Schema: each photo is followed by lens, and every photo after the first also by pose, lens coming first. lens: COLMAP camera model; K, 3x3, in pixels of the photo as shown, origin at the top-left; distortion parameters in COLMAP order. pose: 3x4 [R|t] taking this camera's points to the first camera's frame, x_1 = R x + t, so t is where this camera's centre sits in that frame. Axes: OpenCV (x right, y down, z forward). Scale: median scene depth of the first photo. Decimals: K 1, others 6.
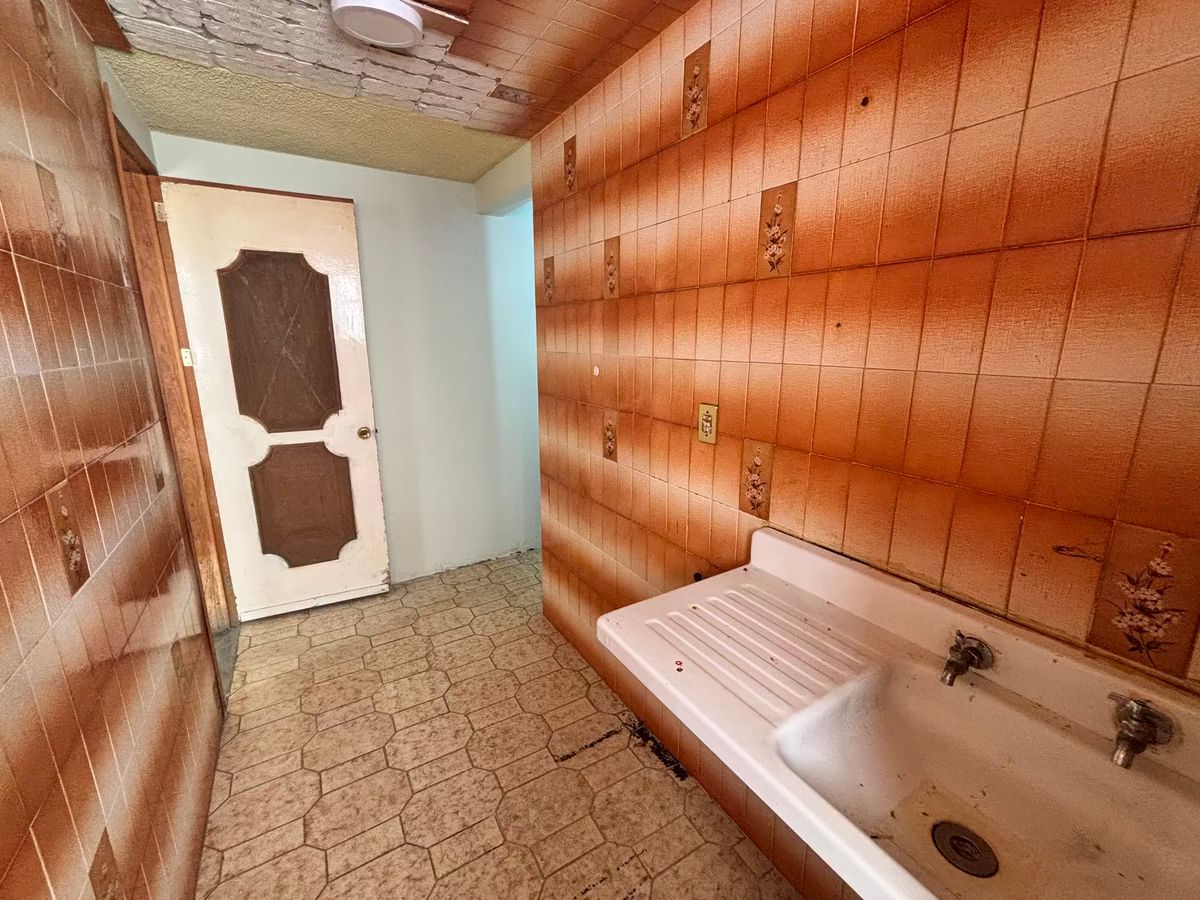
lens RADIAL K [[491.0, 0, 598.1], [0, 491.0, 449.3], [0, 0, 1]] dist [0.004171, 0.000400]
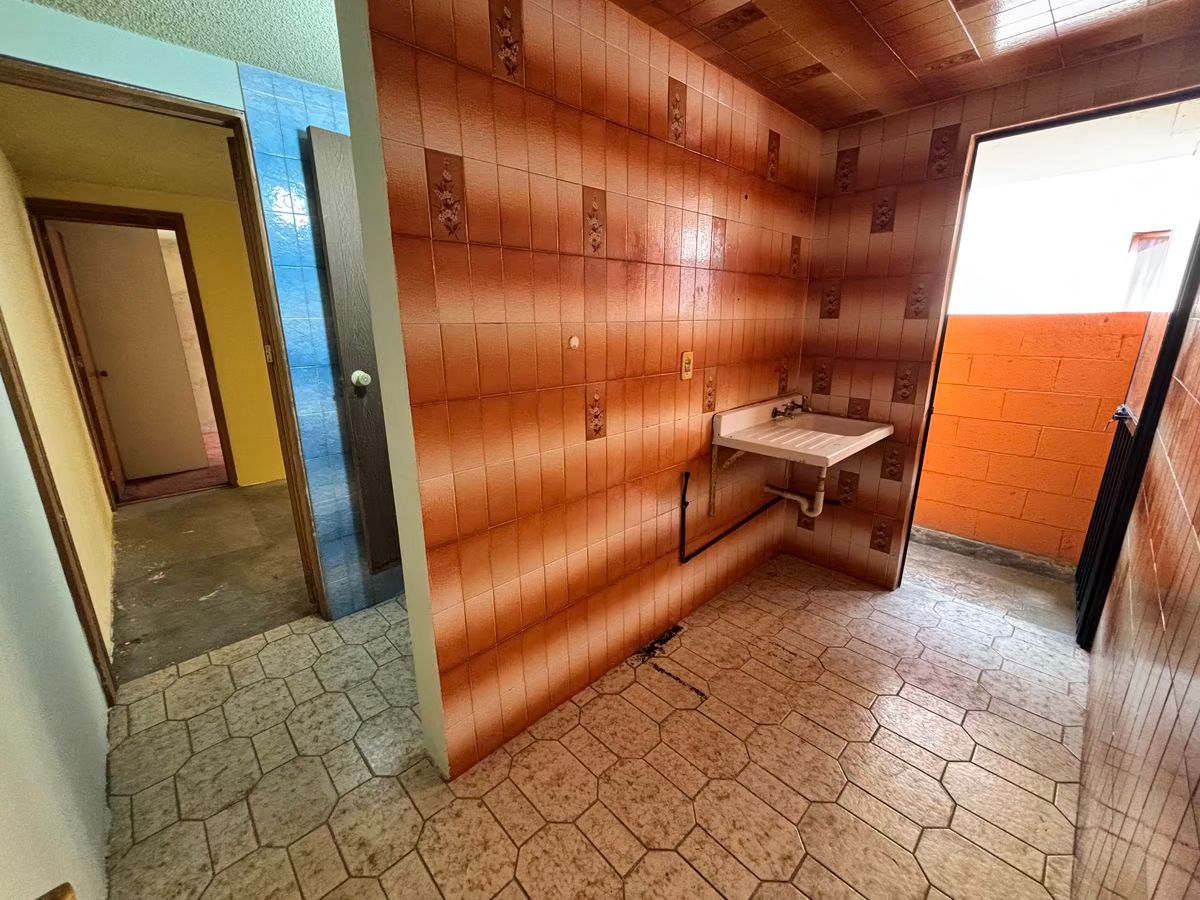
lens RADIAL K [[491.0, 0, 598.1], [0, 491.0, 449.3], [0, 0, 1]] dist [0.004171, 0.000400]
pose [[-0.216822, -0.252618, 0.942959, -0.901665], [0.222781, 0.927644, 0.299741, -0.249088], [-0.950451, 0.275064, -0.144856, 1.212756]]
